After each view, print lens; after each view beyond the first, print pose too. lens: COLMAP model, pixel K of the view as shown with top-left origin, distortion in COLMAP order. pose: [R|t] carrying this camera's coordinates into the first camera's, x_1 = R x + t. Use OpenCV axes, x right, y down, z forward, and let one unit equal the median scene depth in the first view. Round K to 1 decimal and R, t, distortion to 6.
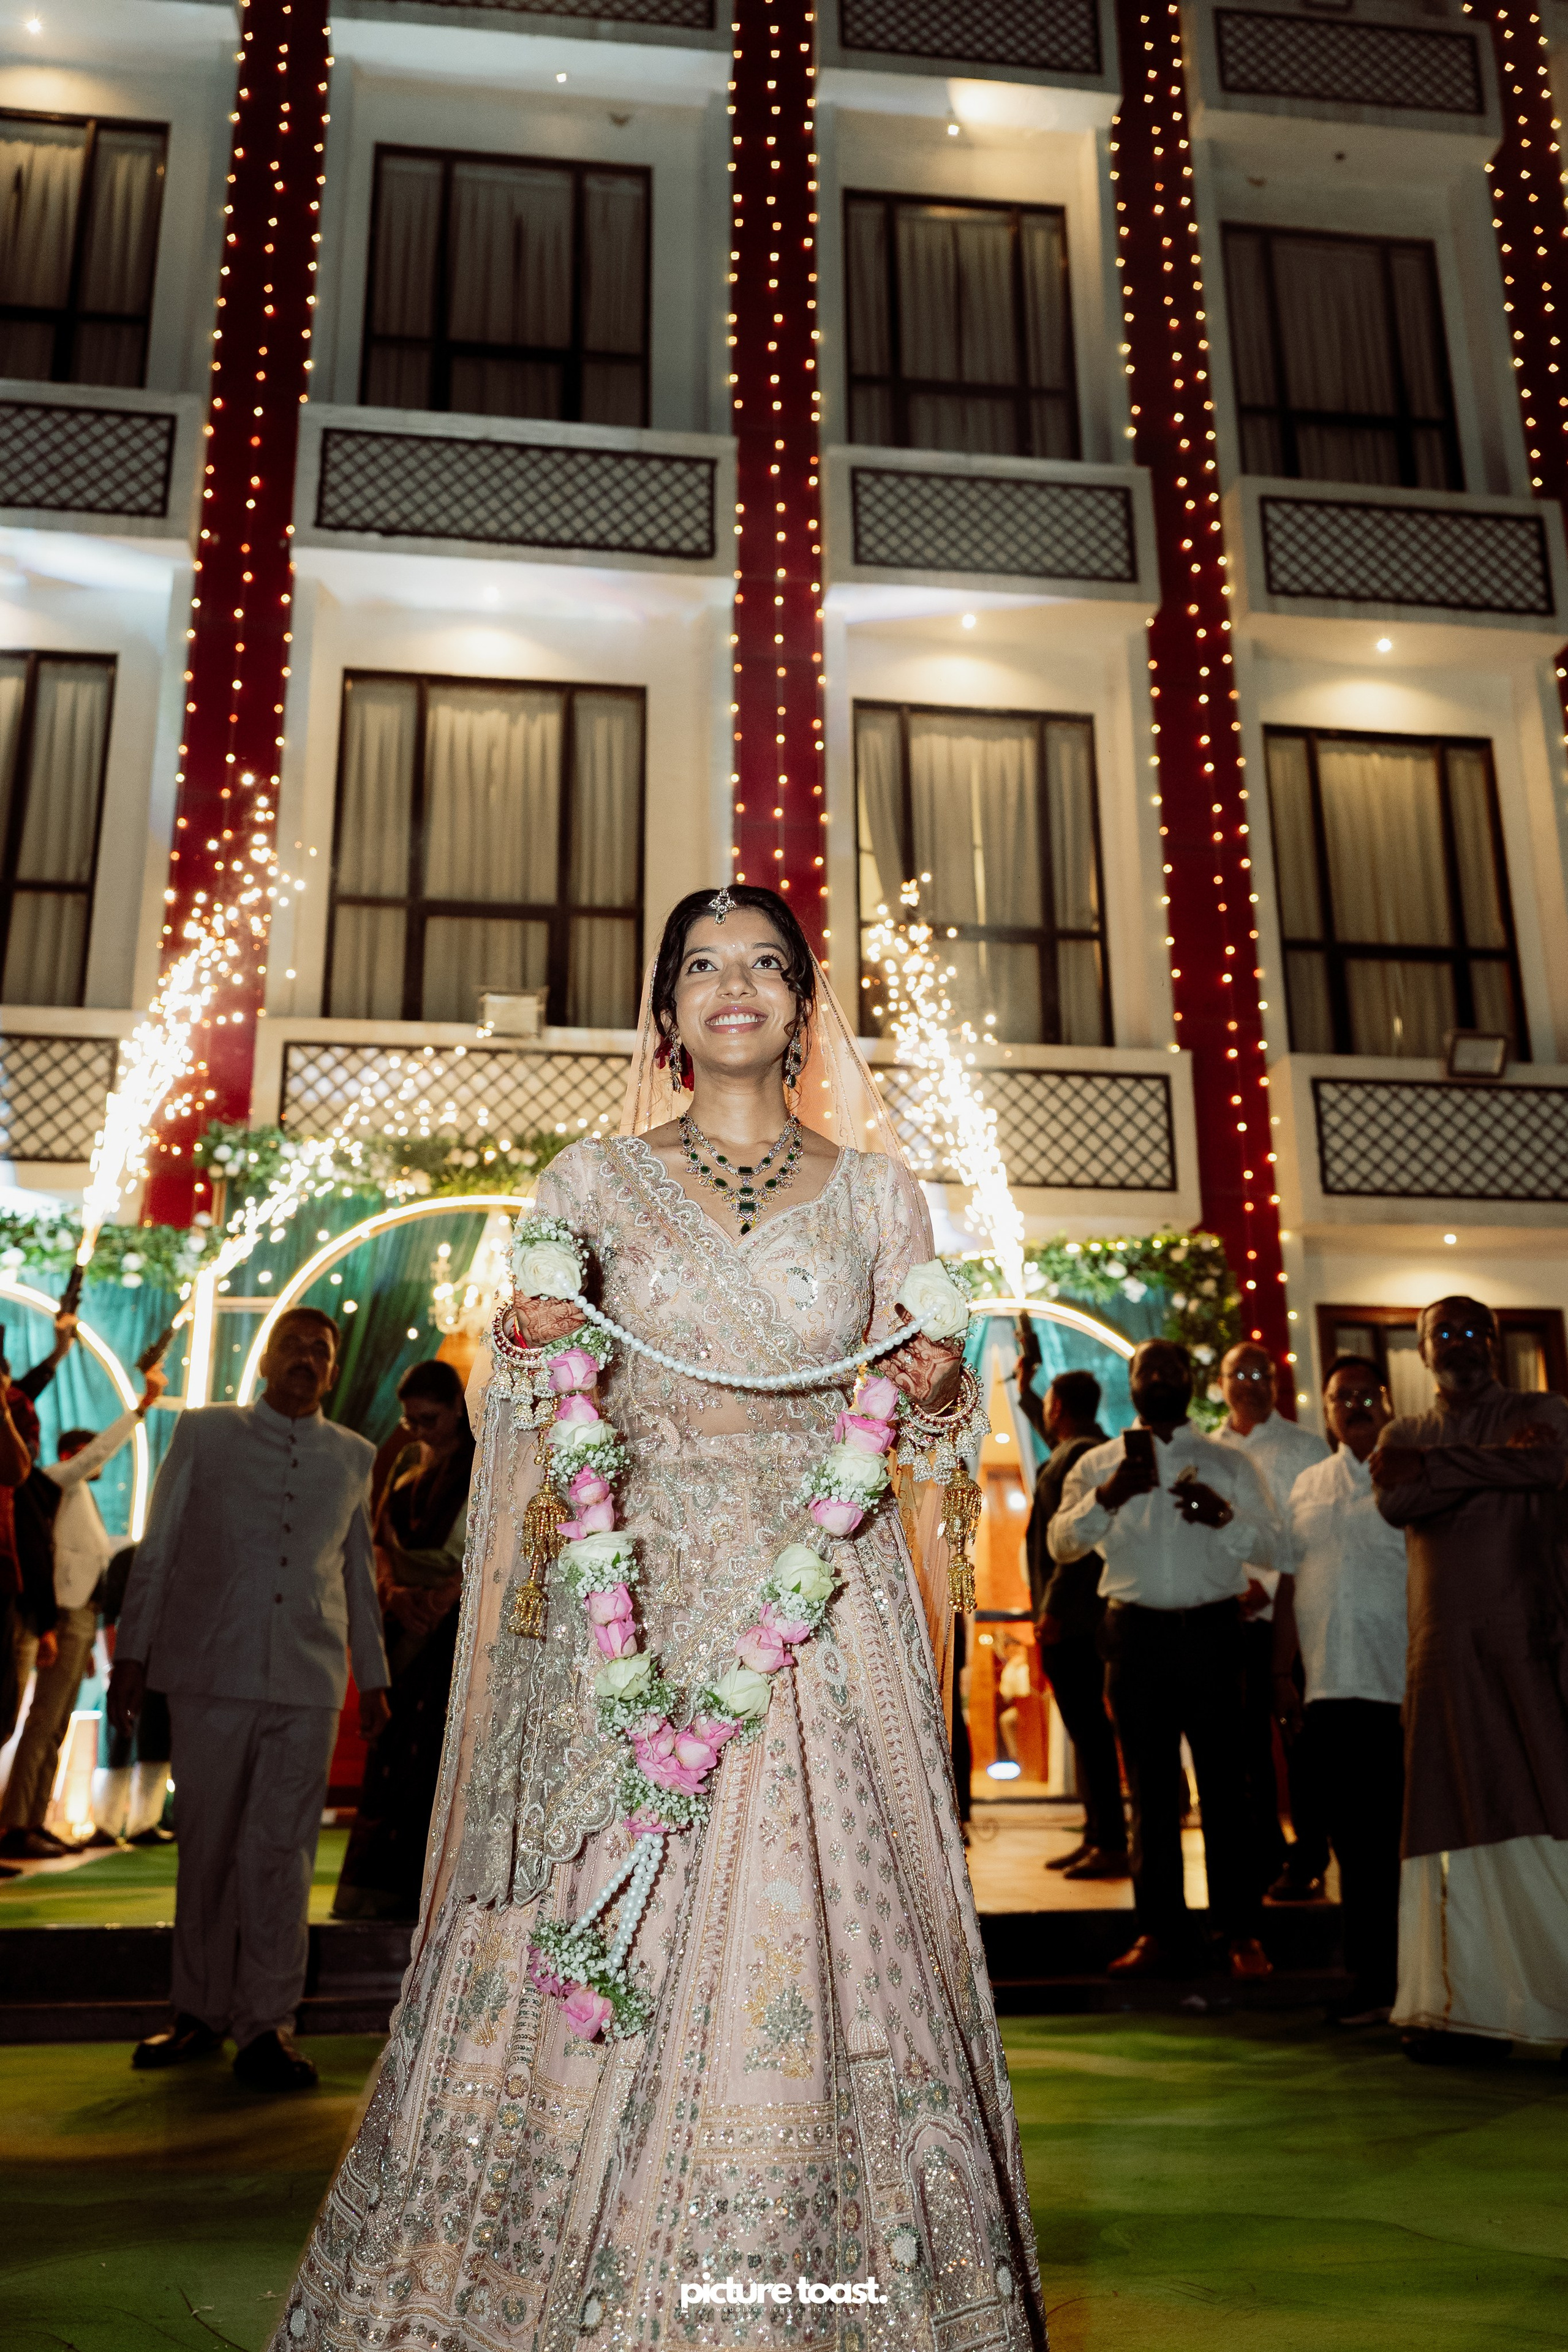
lens RADIAL K [[1949.8, 0, 784.0], [0, 1949.8, 1176.0], [0, 0, 1]] dist [0.011135, 0.002533]
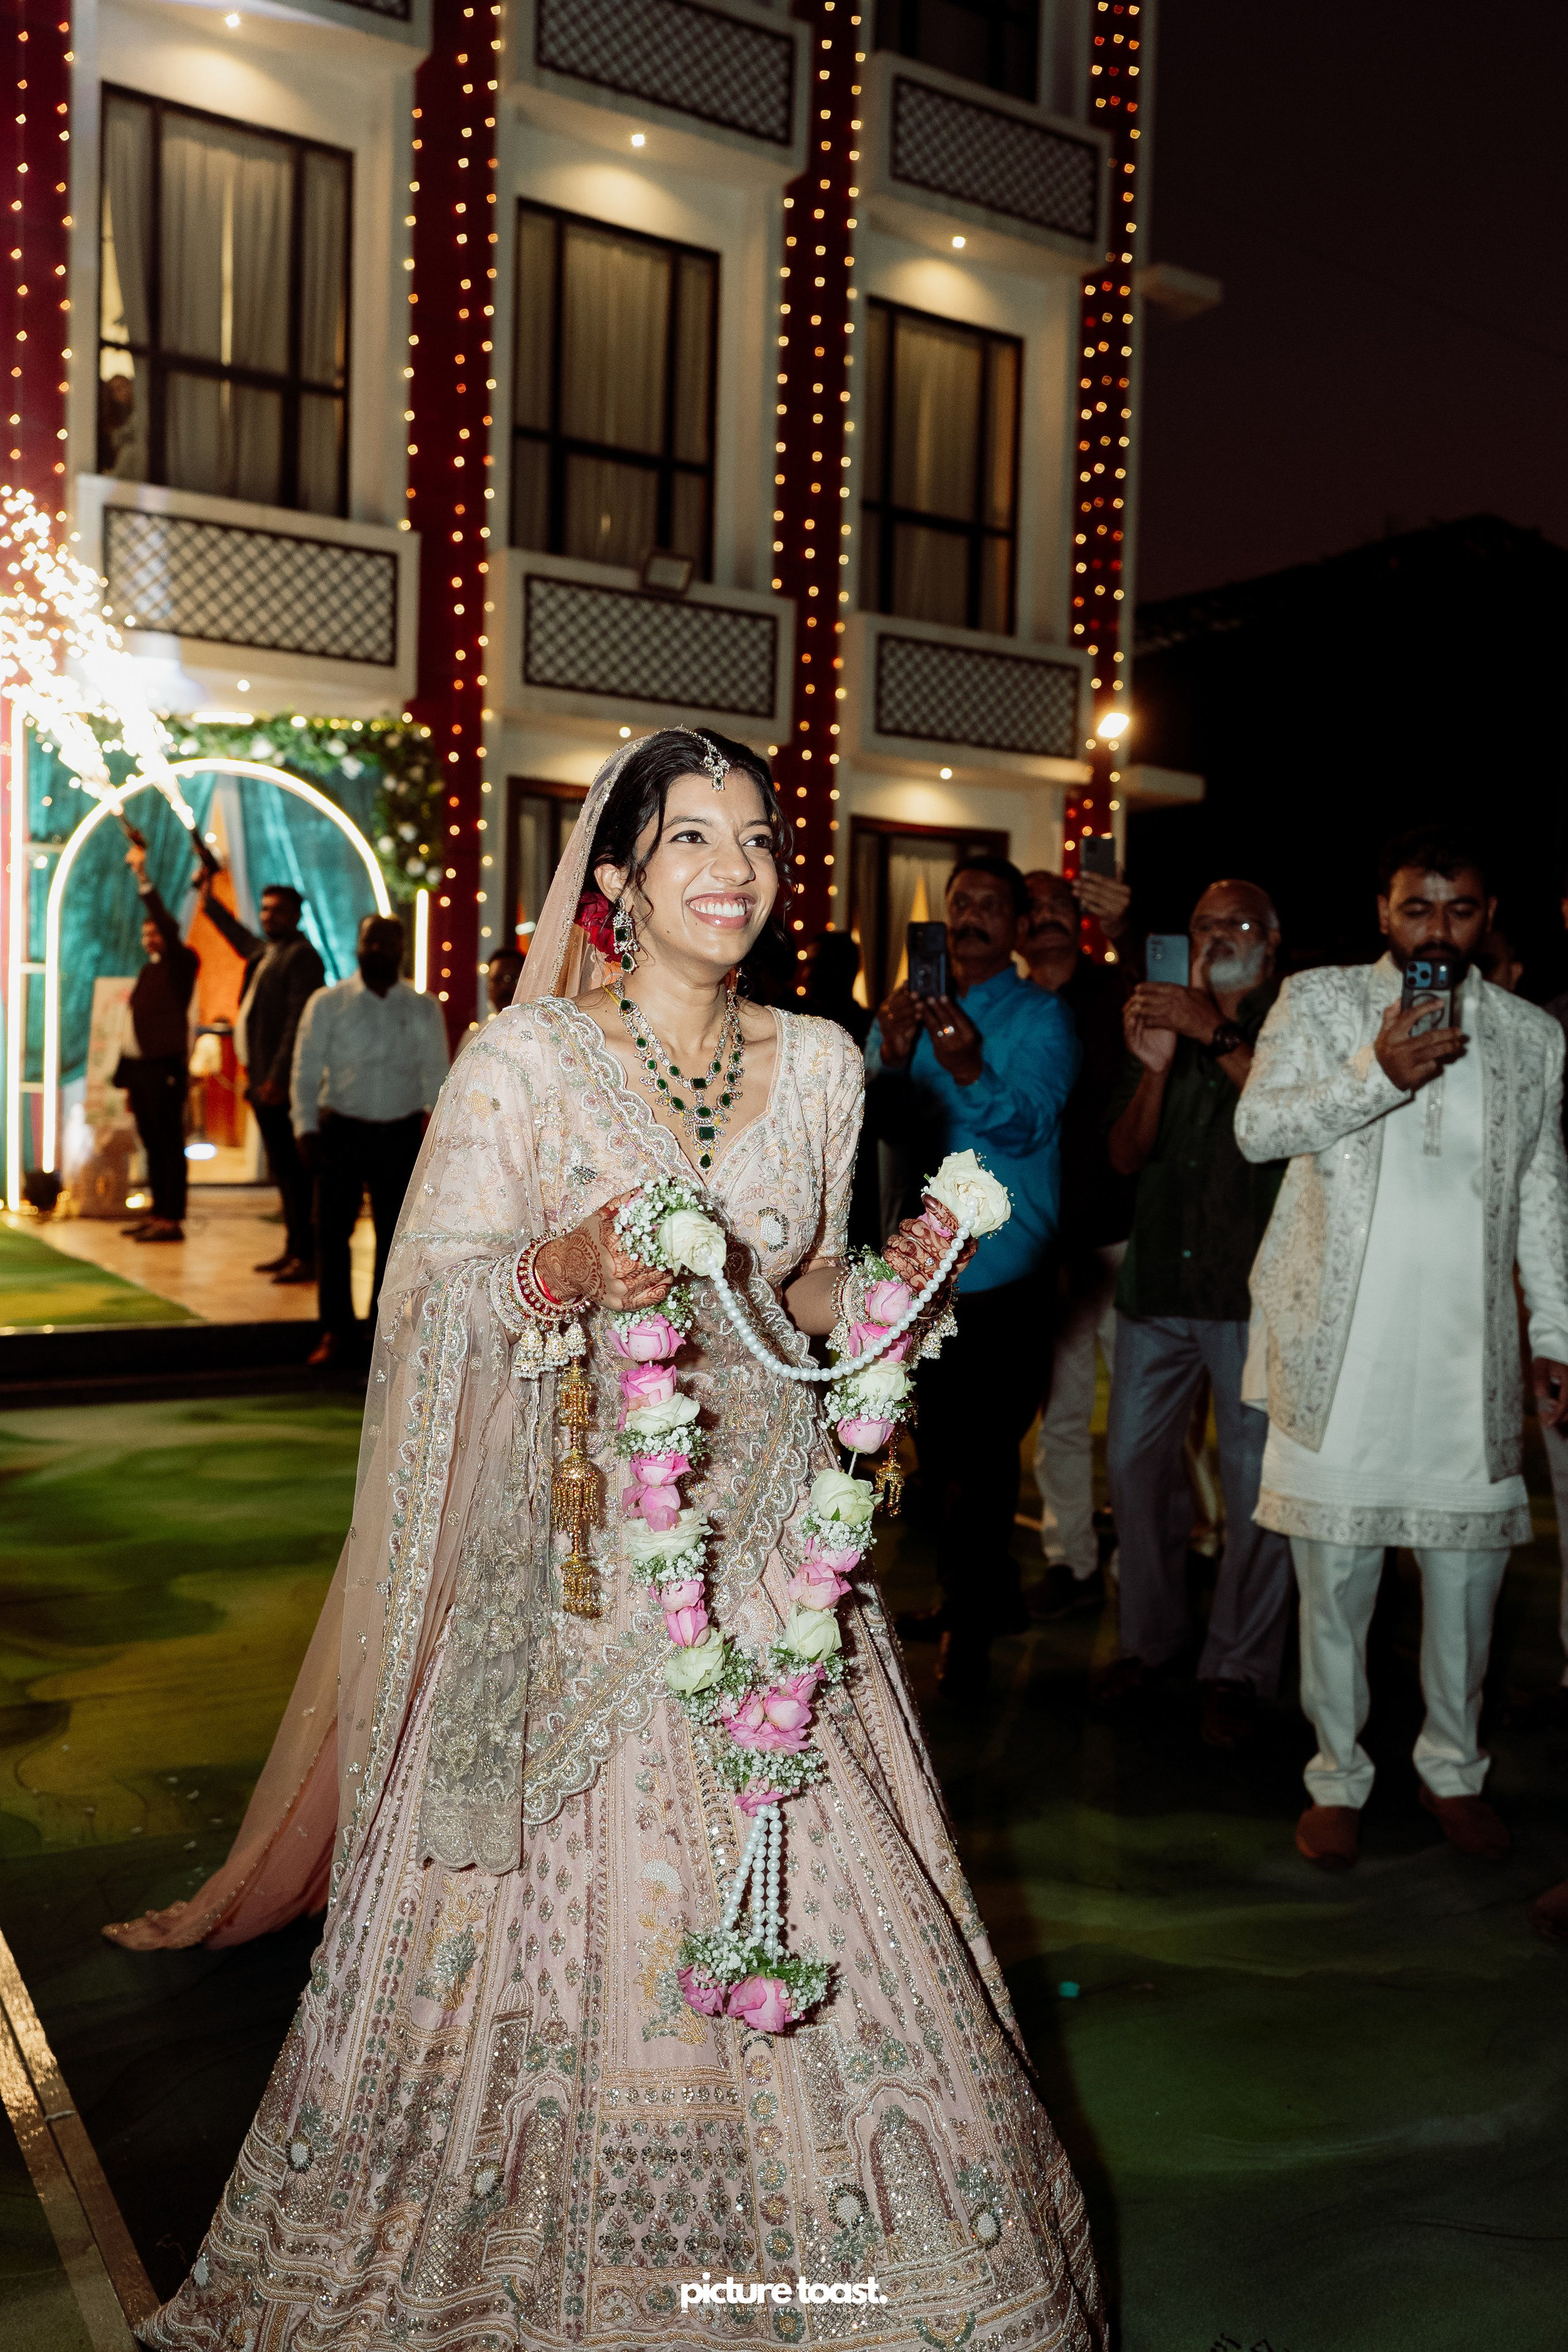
lens RADIAL K [[1954.3, 0, 784.0], [0, 1954.3, 1176.0], [0, 0, 1]] dist [-0.004202, -0.000759]
pose [[0.914514, 0.014634, 0.404290, -0.039369], [-0.148694, 0.941554, 0.302267, -0.084454], [-0.376237, -0.336543, 0.863241, -0.131306]]
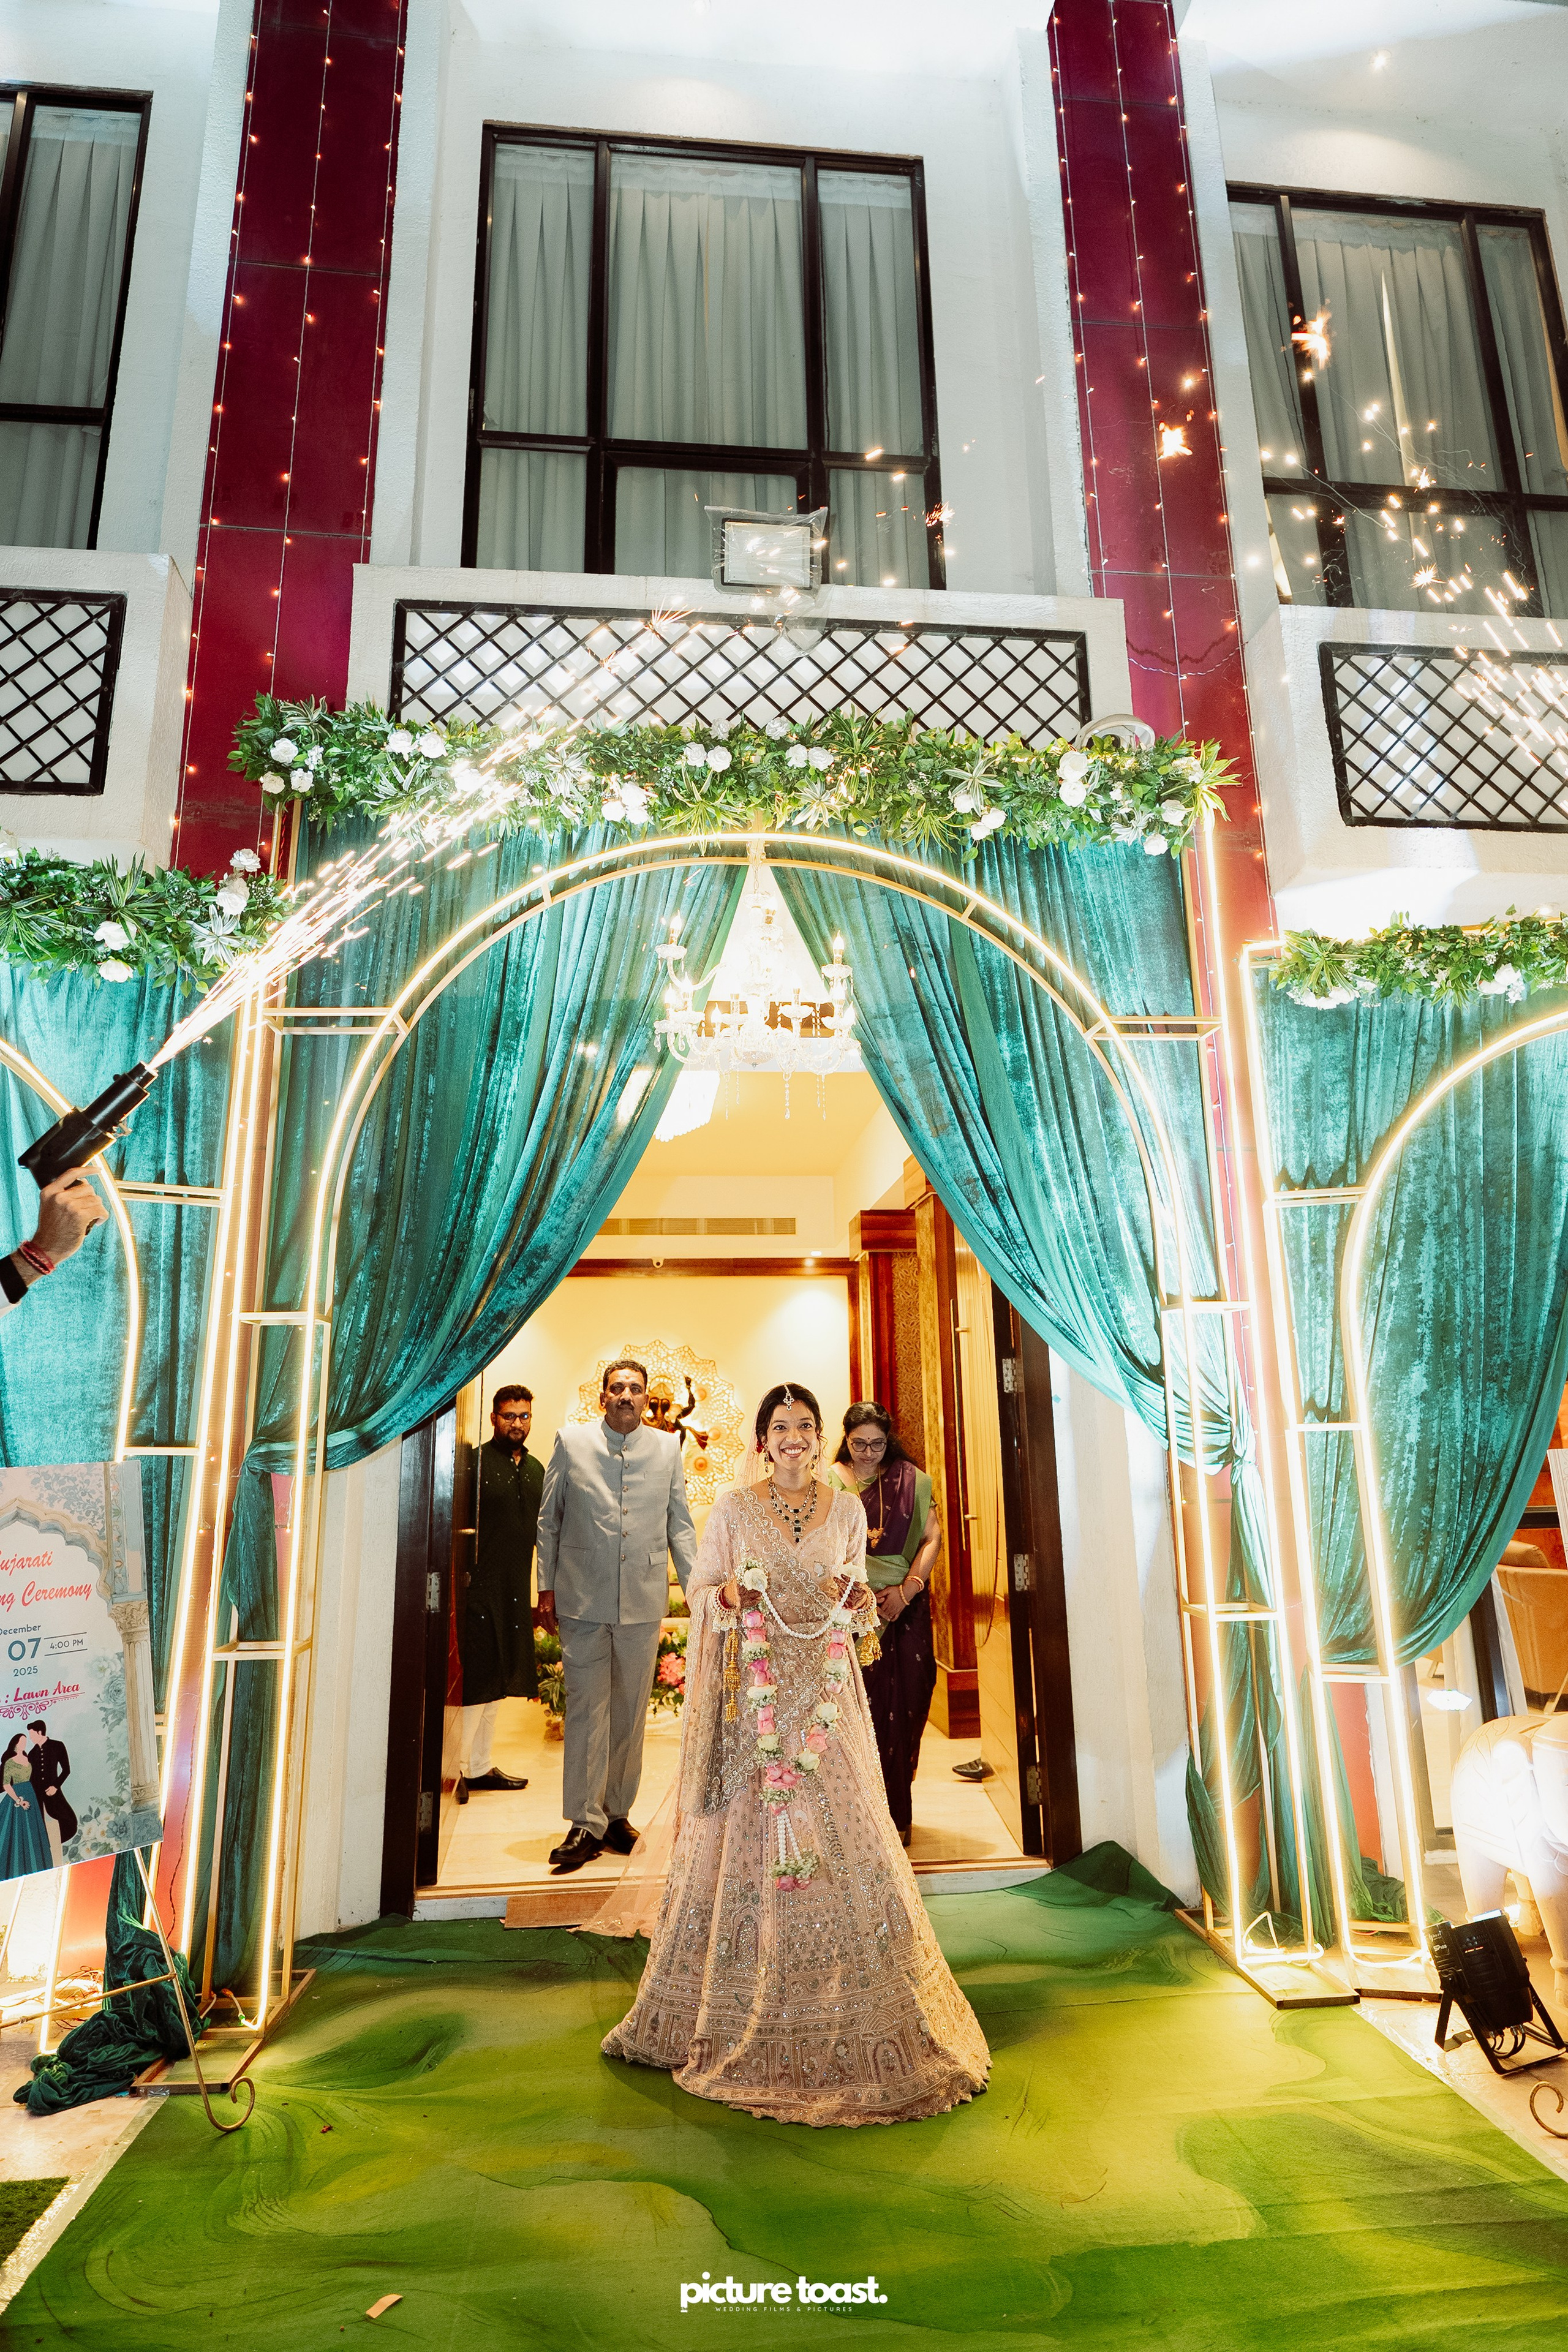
lens RADIAL K [[1315.4, 0, 784.0], [0, 1315.4, 1176.0], [0, 0, 1]] dist [-0.000711, 0.000634]
pose [[0.999447, -0.013381, -0.030435, -0.113984], [0.016372, 0.994828, 0.100249, 0.063043], [0.028936, -0.100691, 0.994497, 0.524970]]
